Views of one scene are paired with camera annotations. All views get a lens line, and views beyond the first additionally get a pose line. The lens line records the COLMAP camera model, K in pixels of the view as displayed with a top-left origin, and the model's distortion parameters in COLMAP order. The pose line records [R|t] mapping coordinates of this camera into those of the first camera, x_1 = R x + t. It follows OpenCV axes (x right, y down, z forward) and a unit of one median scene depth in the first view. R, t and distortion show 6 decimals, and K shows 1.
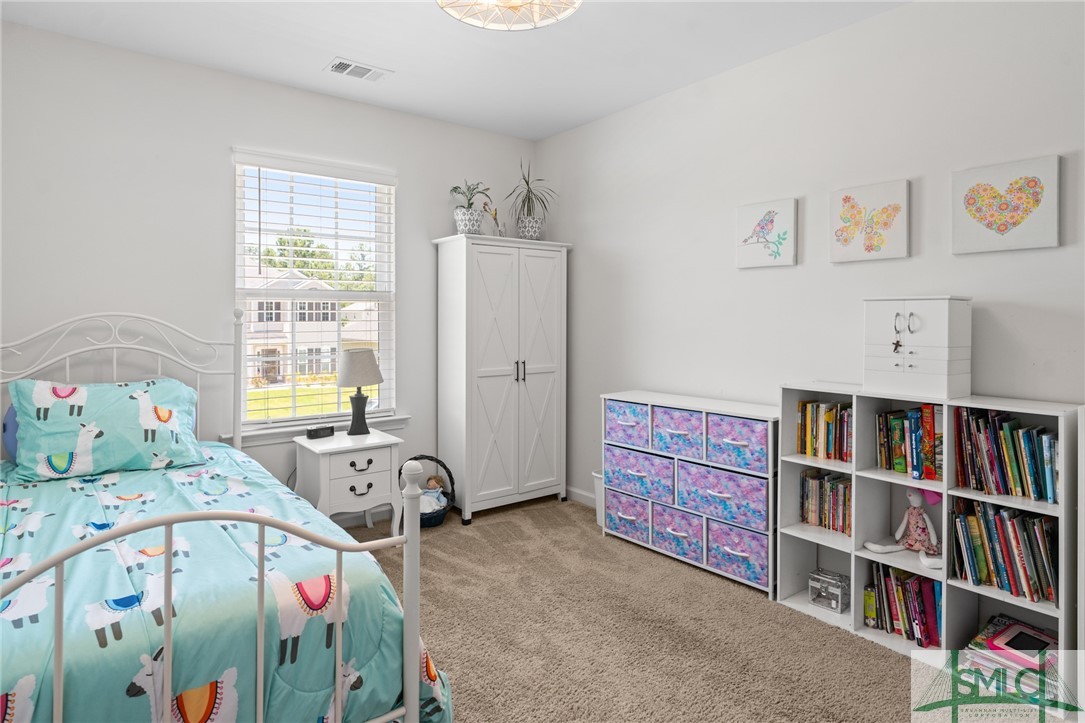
lens RADIAL K [[607.1, 0, 532.0], [0, 607.1, 326.2], [0, 0, 1]] dist [-0.003178, 0.001770]
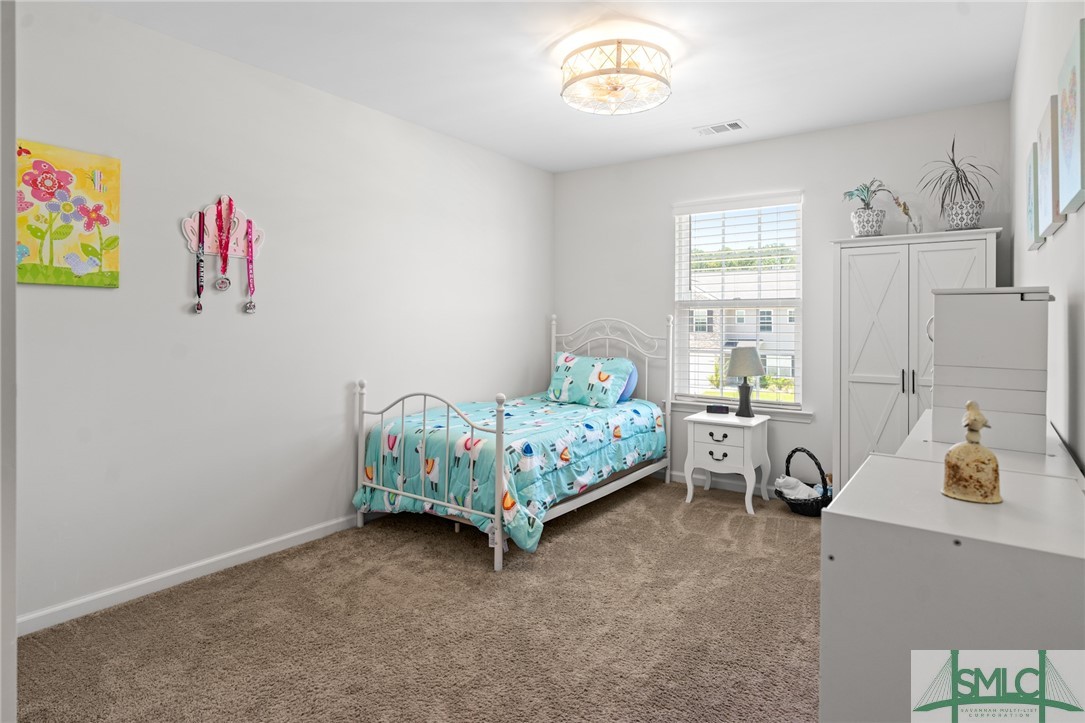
lens RADIAL K [[609.1, 0, 532.6], [0, 609.1, 334.7], [0, 0, 1]] dist [-0.001193, 0.000366]
pose [[0.288490, 0.020494, -0.957264, 0.886277], [-0.017153, 0.999721, 0.016233, 0.000118], [0.957329, 0.011737, 0.288761, 0.272142]]
